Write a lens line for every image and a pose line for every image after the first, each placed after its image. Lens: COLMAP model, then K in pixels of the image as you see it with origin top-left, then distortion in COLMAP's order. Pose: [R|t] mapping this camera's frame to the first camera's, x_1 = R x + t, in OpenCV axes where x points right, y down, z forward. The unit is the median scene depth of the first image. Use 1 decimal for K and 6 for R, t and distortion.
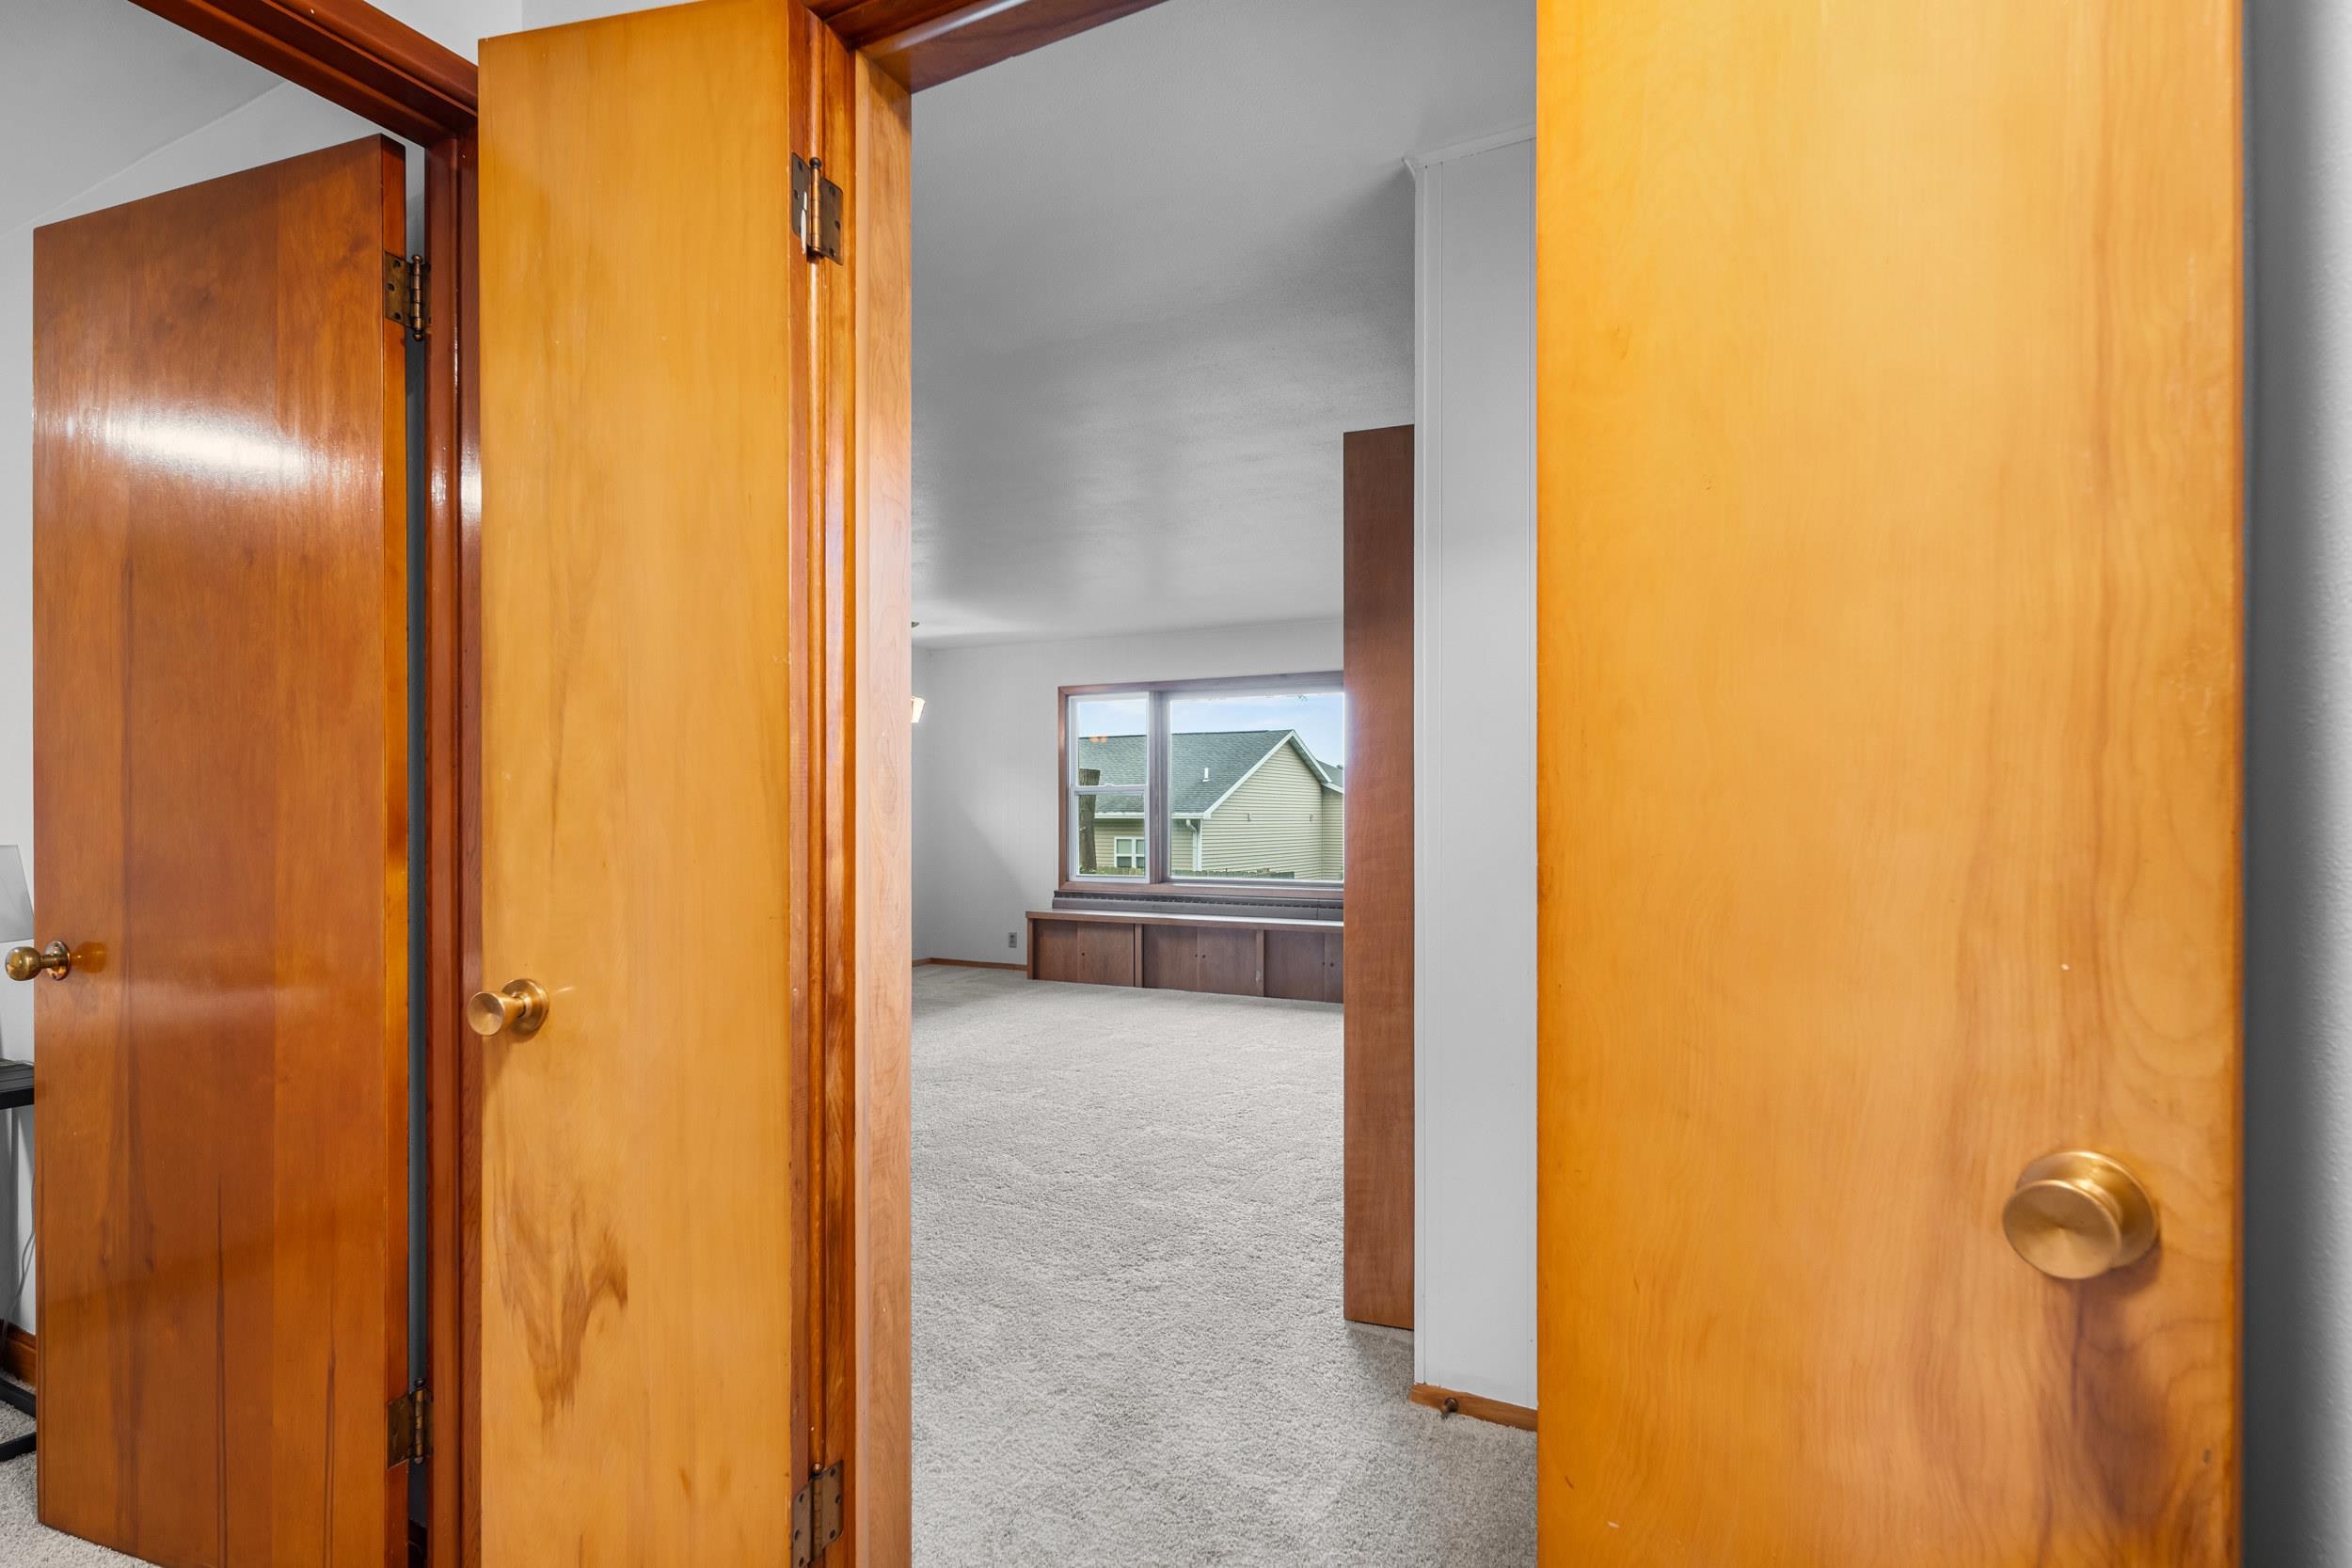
lens RADIAL K [[1147.6, 0, 1161.3], [0, 1147.6, 815.4], [0, 0, 1]] dist [0.005585, -0.003539]
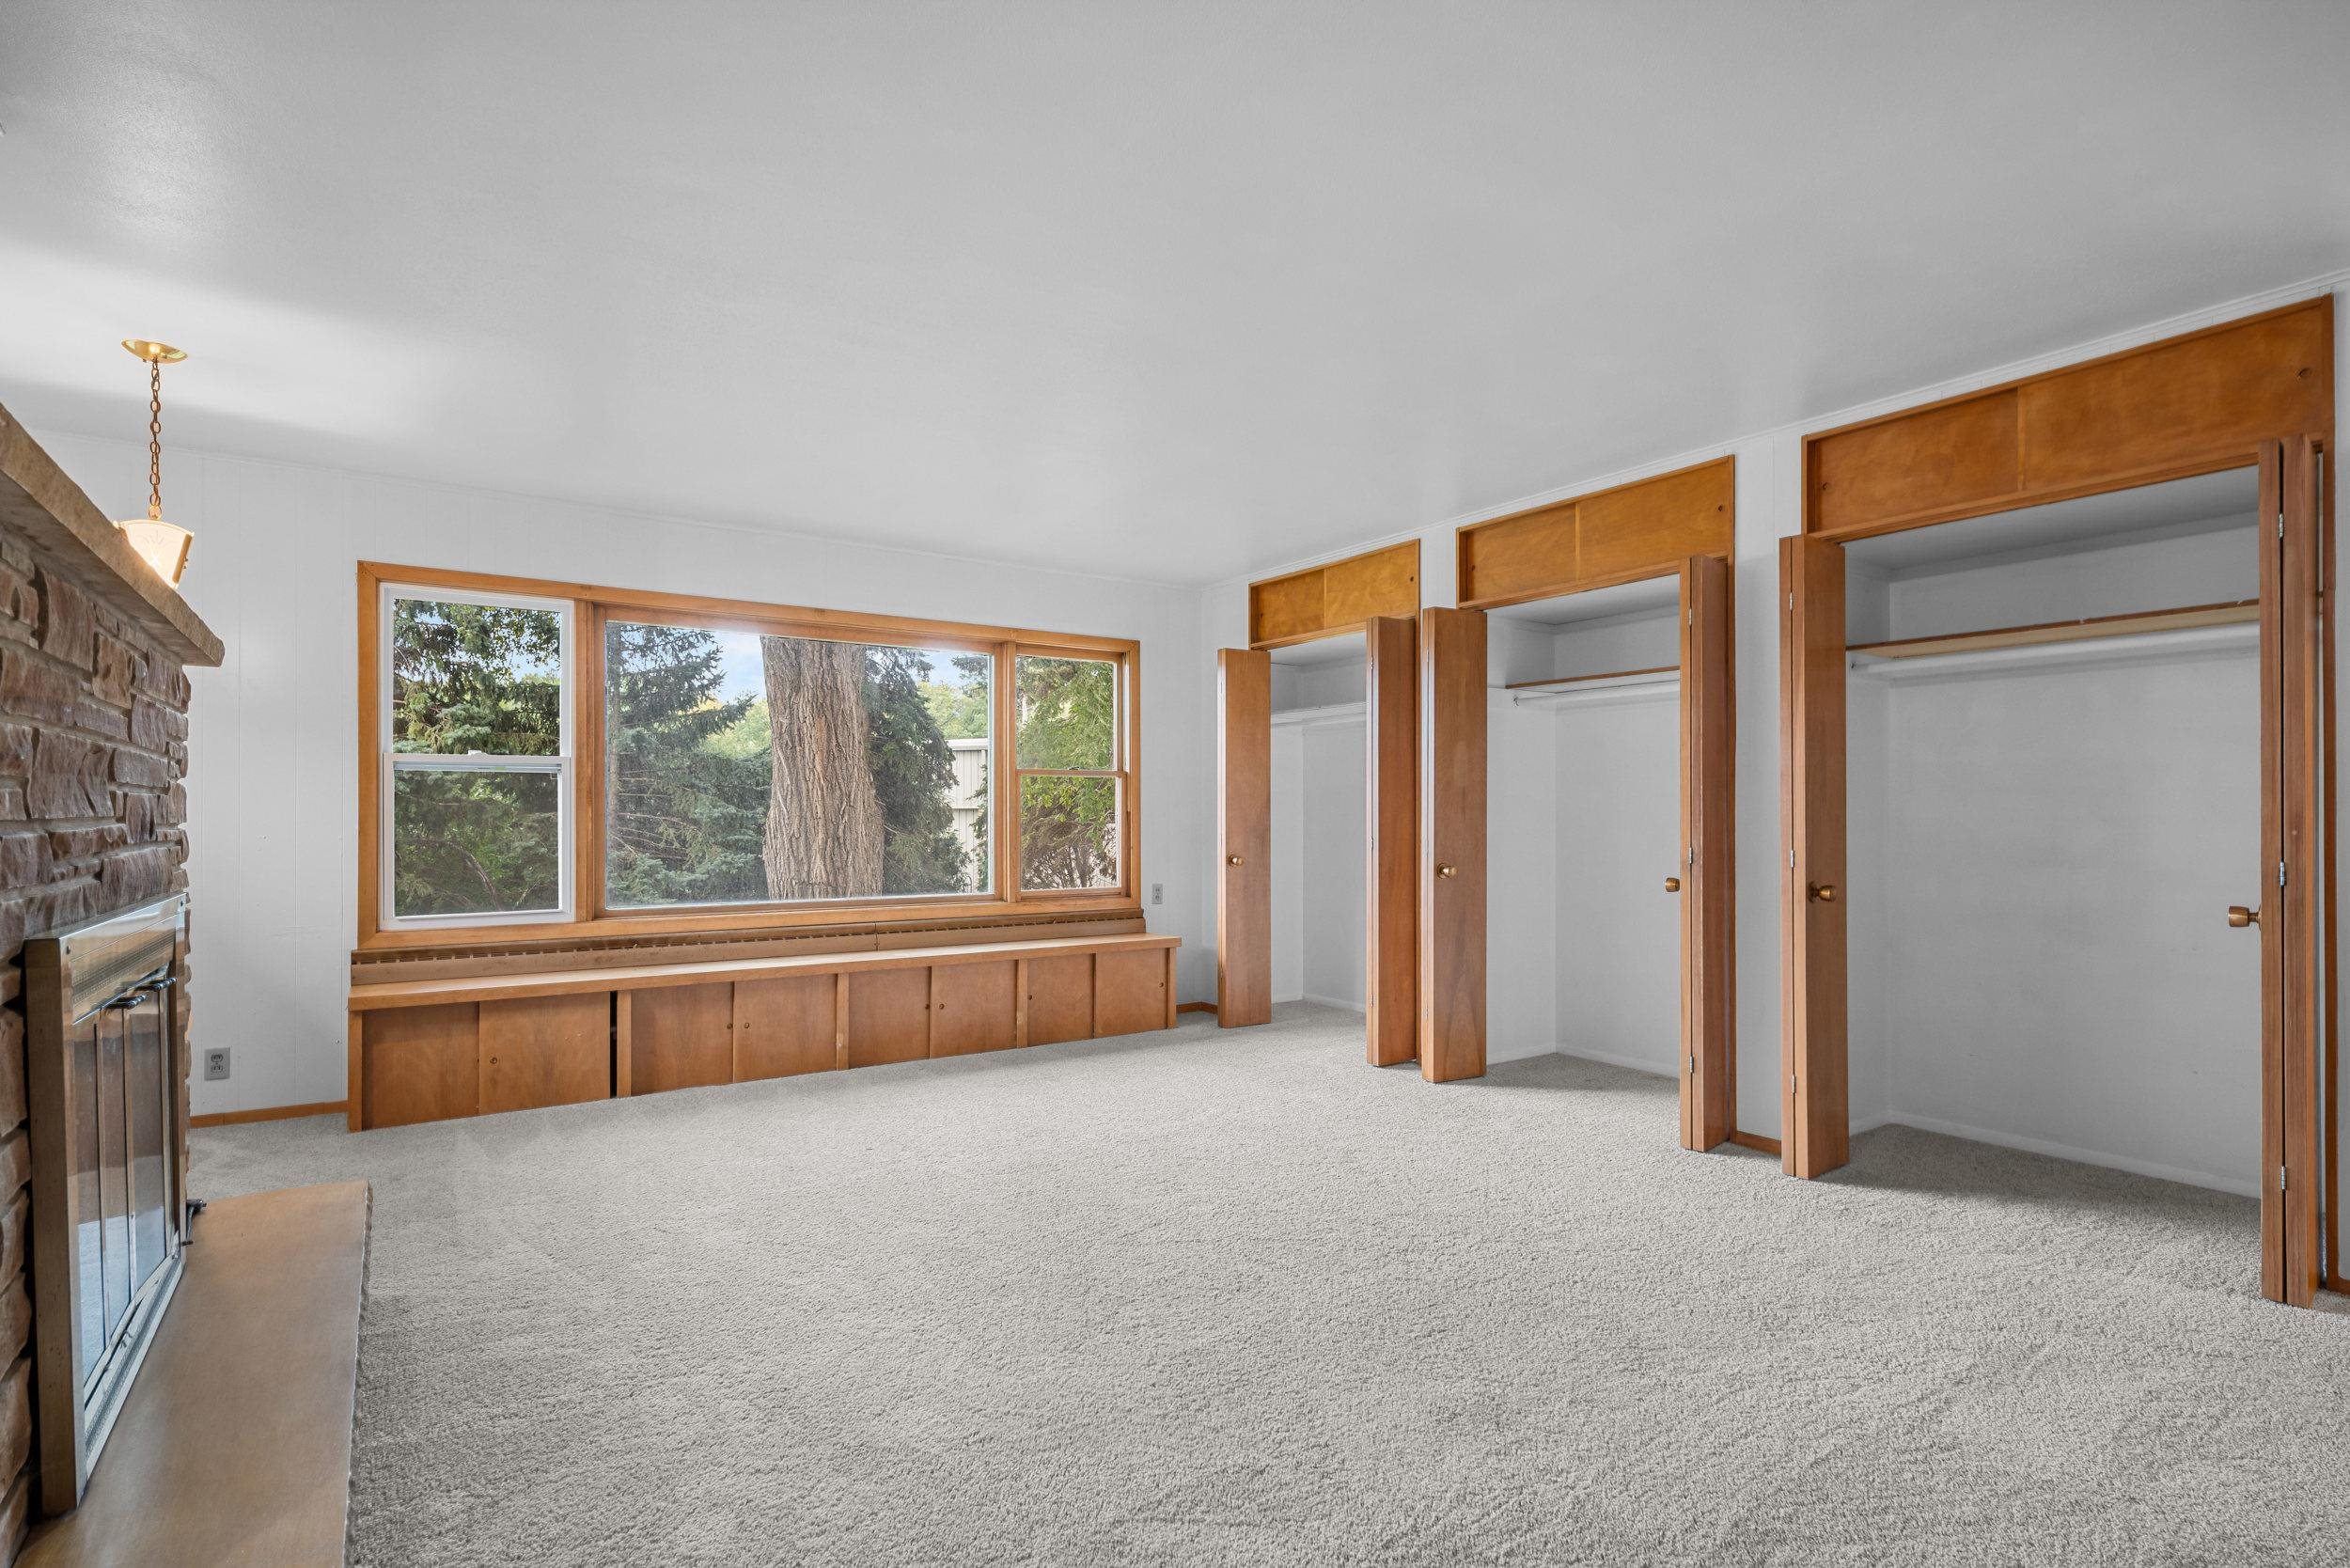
lens RADIAL K [[1146.8, 0, 1165.2], [0, 1146.8, 799.6], [0, 0, 1]] dist [0.005585, -0.003539]
pose [[0.479374, 0.010664, 0.877546, -0.387001], [-0.003376, 0.999941, -0.010307, 0.001017], [-0.877604, 0.001978, 0.479382, 0.445057]]
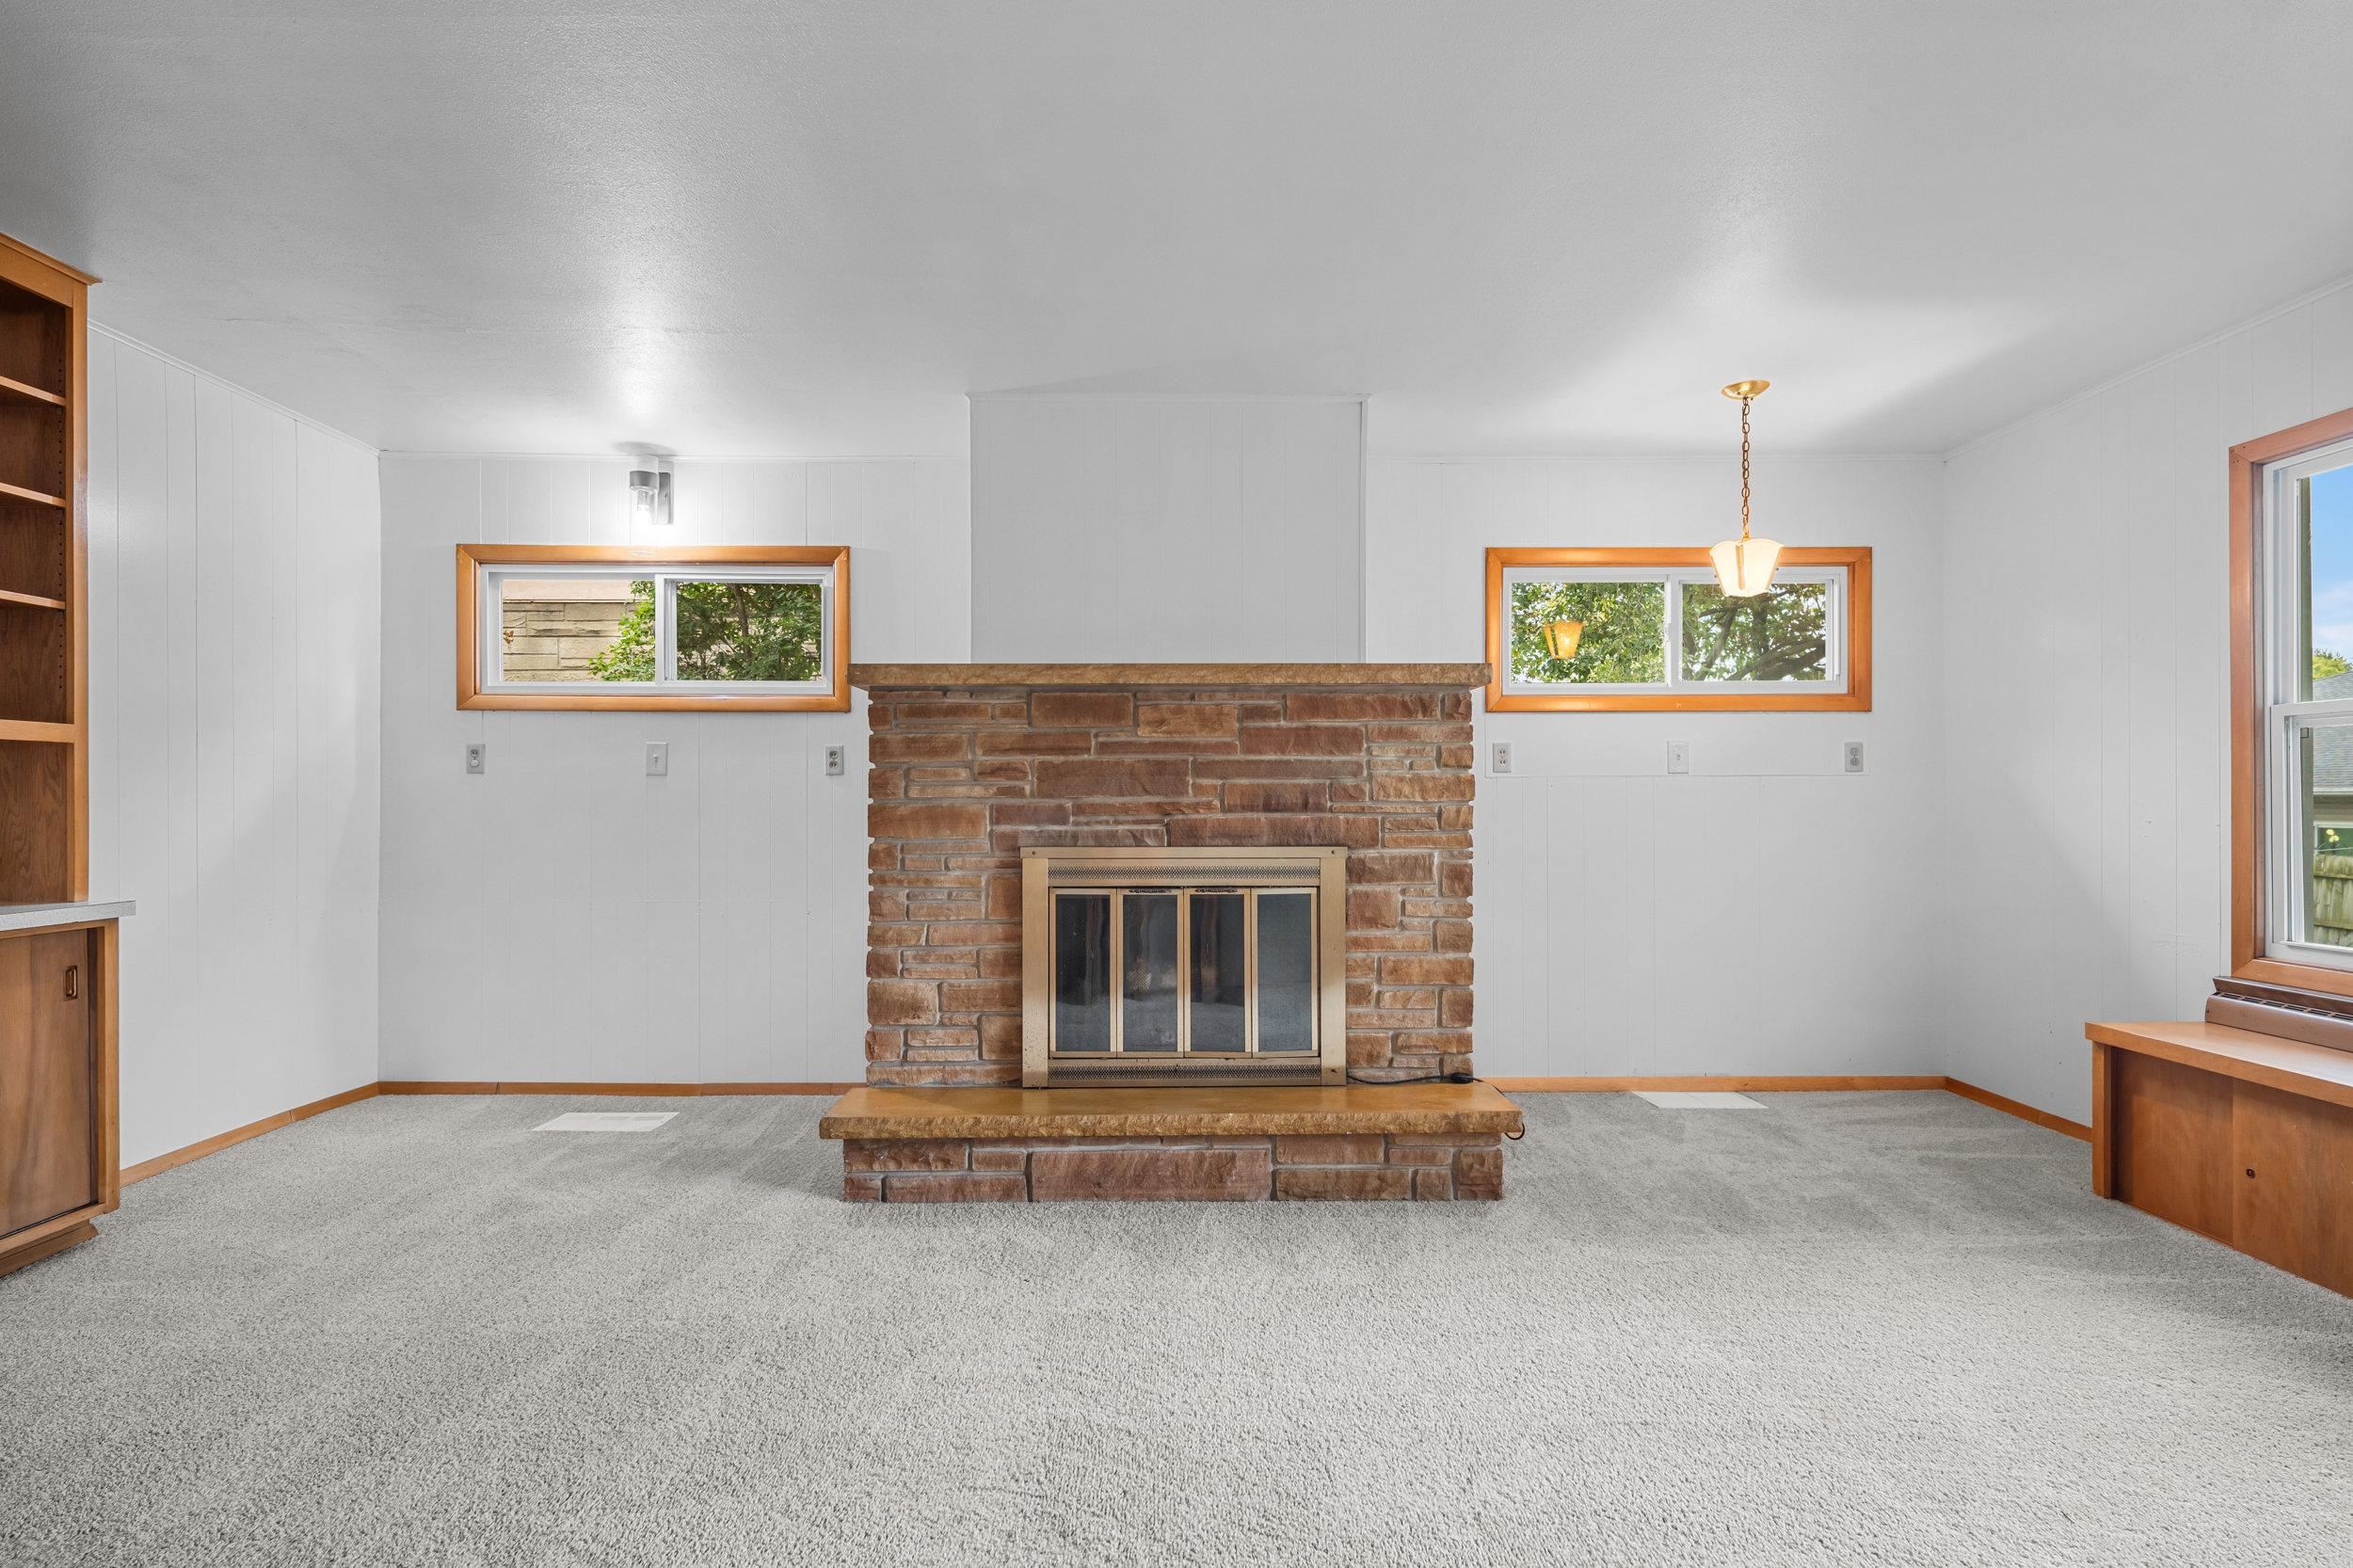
lens RADIAL K [[1148.2, 0, 1170.9], [0, 1148.2, 797.9], [0, 0, 1]] dist [0.005585, -0.003539]
pose [[0.471173, -0.003001, -0.882036, 0.086184], [0.004740, 0.999988, -0.000871, 0.003899], [0.882028, -0.003770, 0.471182, 0.526777]]
